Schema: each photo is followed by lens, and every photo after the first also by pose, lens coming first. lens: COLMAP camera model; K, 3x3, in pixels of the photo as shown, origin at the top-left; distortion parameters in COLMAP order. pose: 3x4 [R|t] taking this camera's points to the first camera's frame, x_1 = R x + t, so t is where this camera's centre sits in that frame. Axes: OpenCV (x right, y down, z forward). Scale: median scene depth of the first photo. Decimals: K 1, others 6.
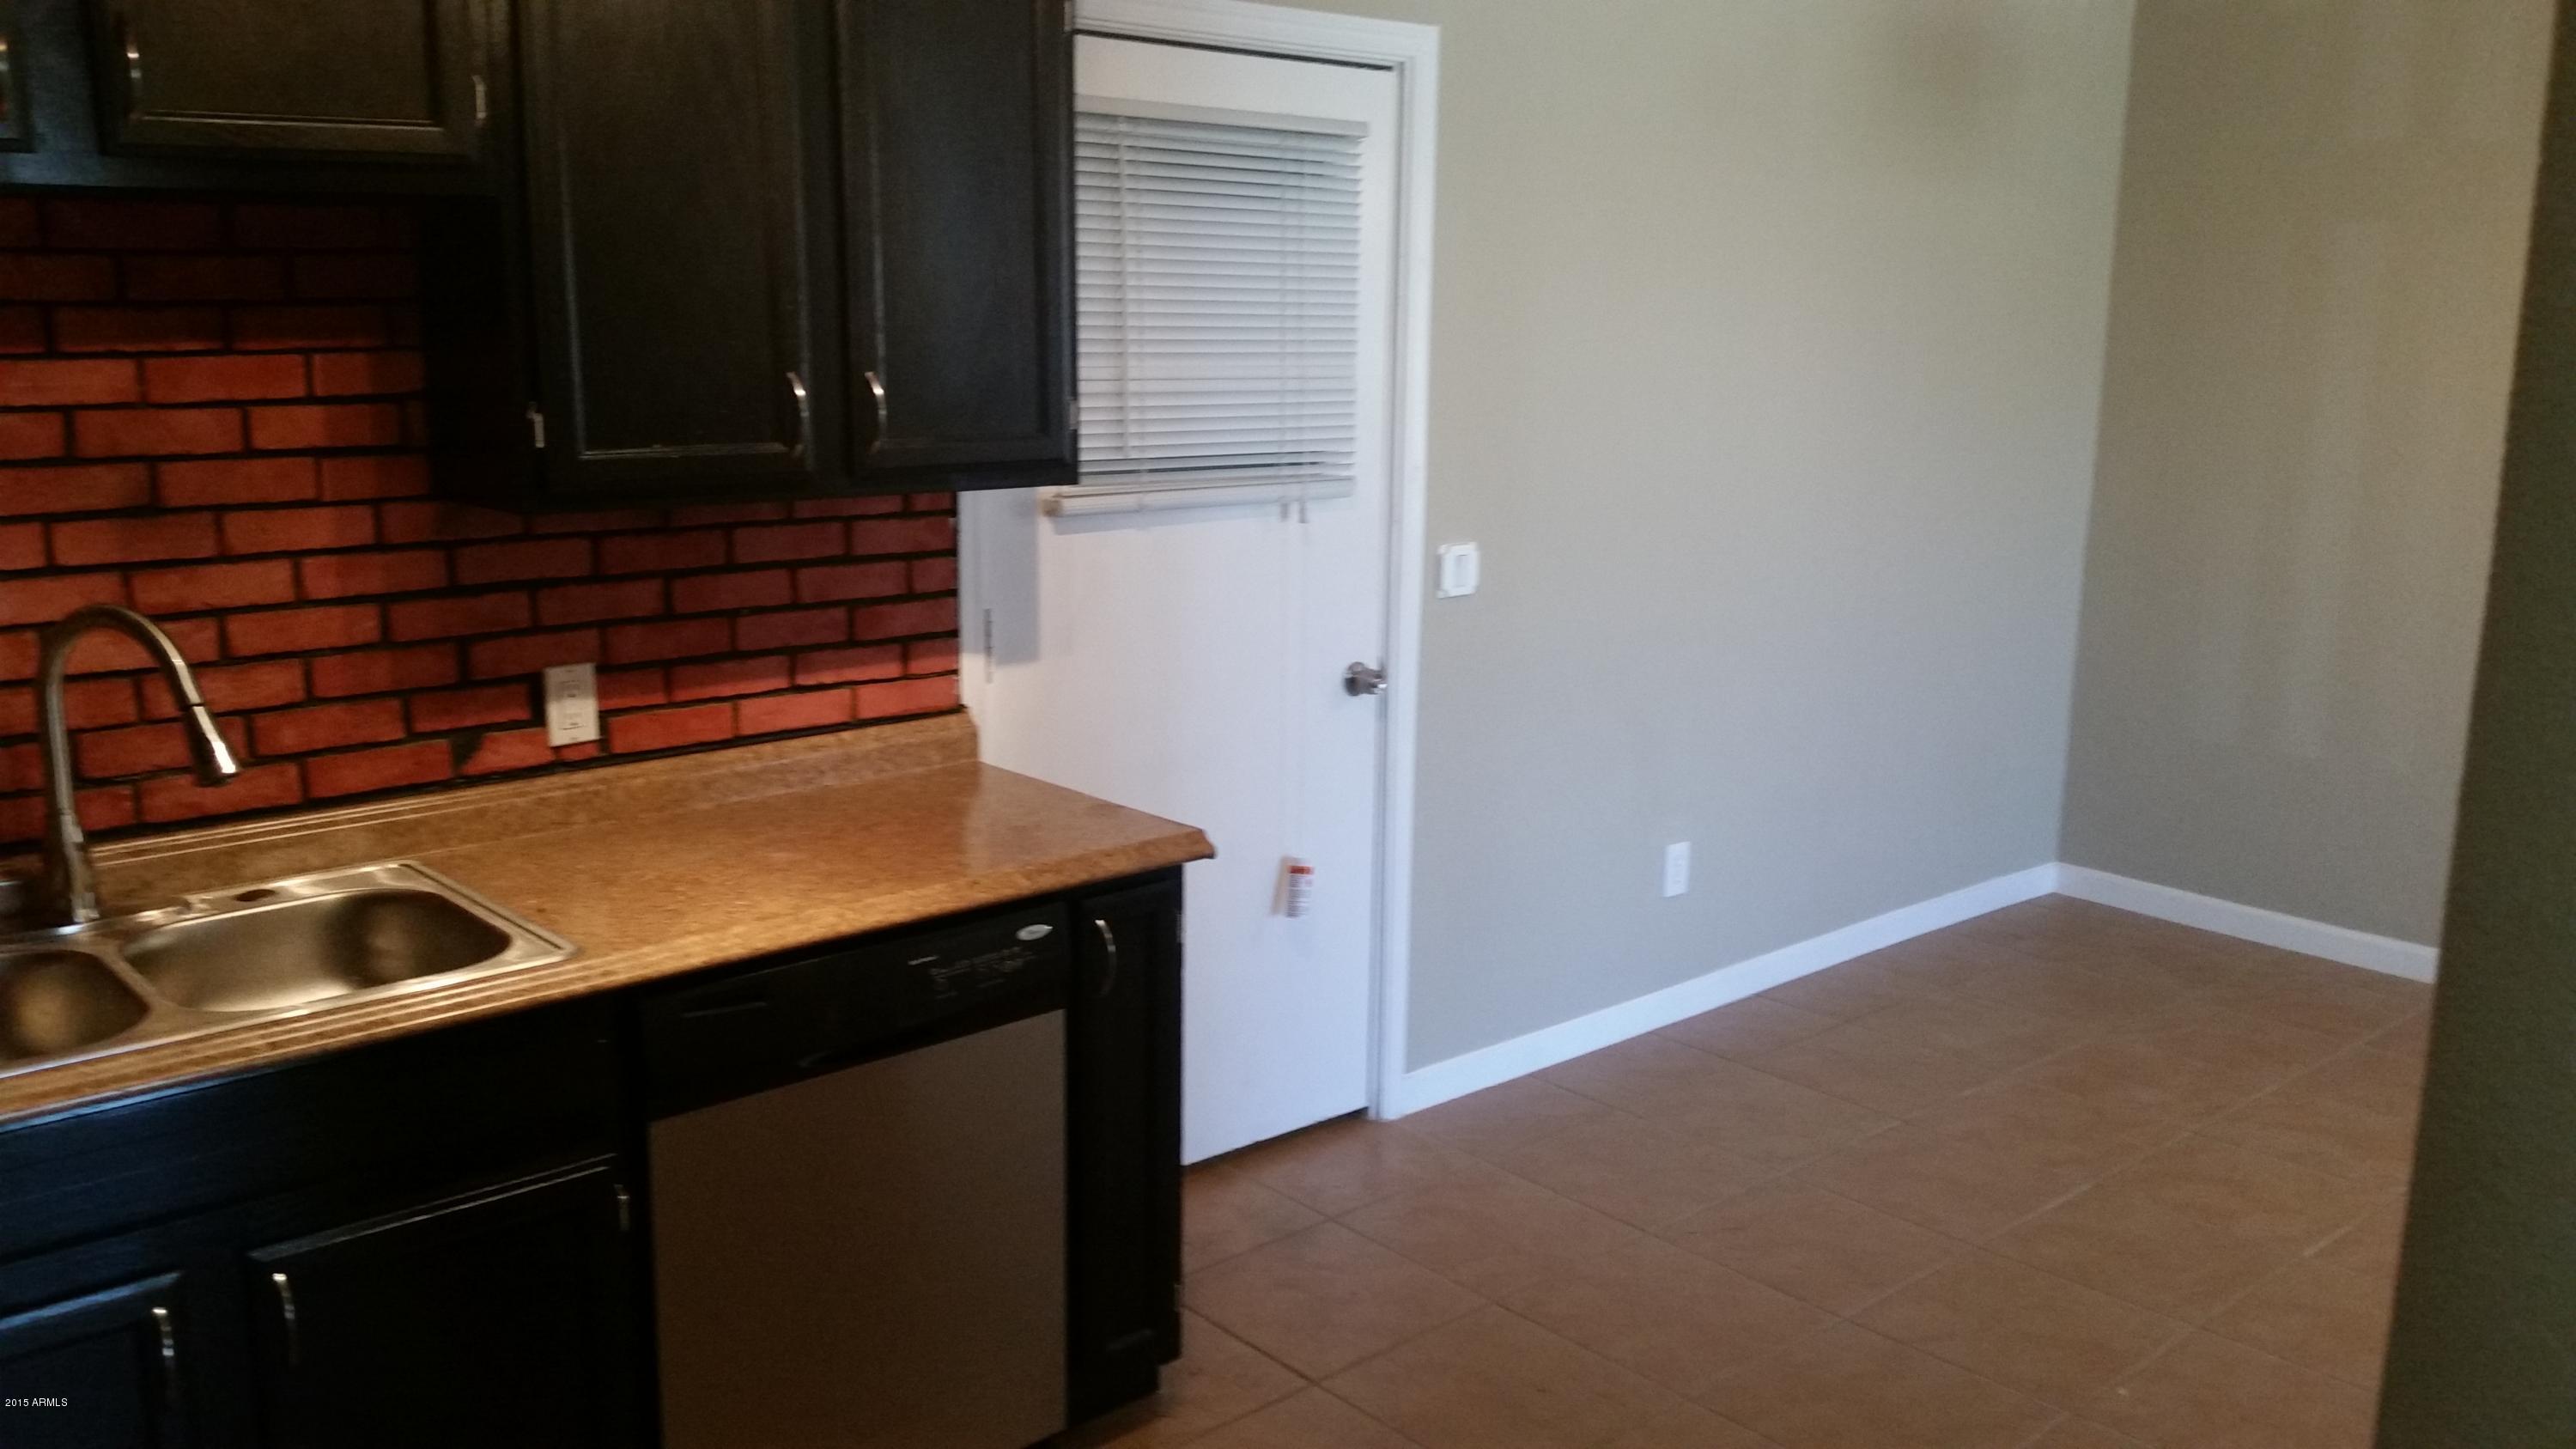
lens RADIAL K [[2061.6, 0, 1288.0], [0, 2061.6, 724.5], [0, 0, 1]] dist [0.104217, -0.237852]
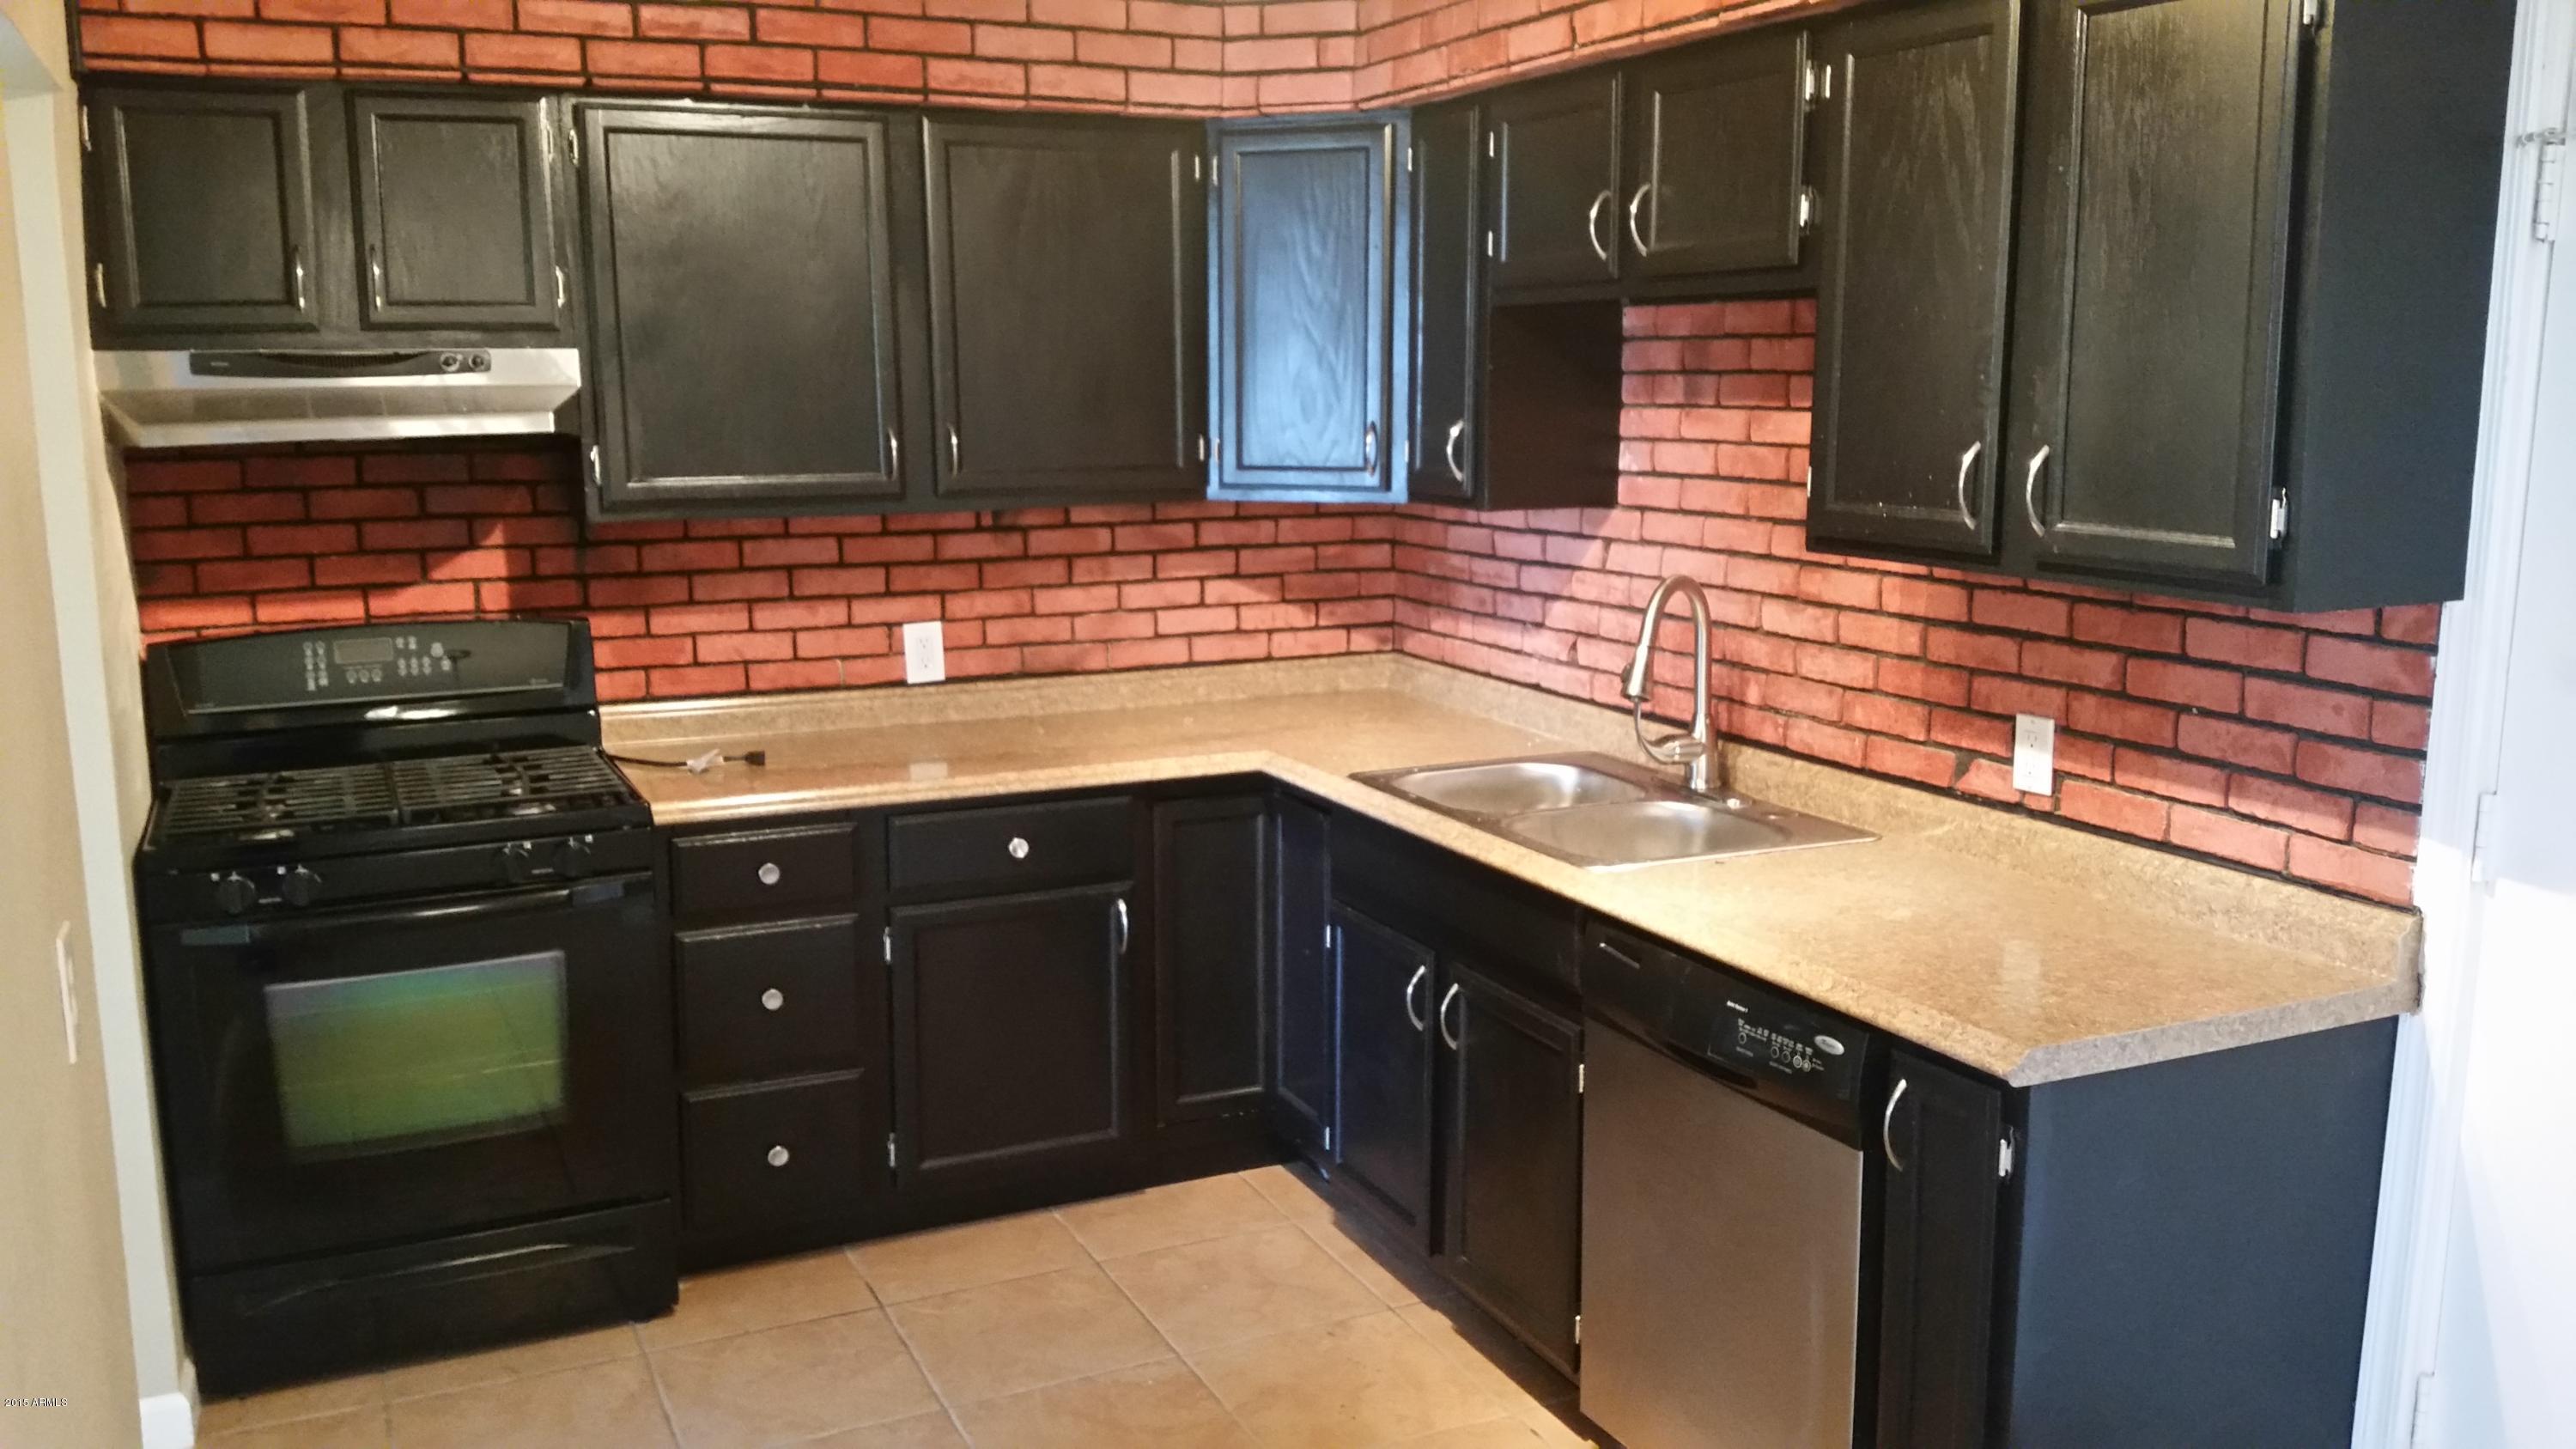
lens RADIAL K [[2061.6, 0, 1288.0], [0, 2061.6, 724.5], [0, 0, 1]] dist [0.104217, -0.237852]
pose [[-0.280524, 0.161054, -0.946239, 0.742405], [-0.188934, 0.957271, 0.218943, -0.180665], [0.941069, 0.240195, -0.238109, 0.883644]]
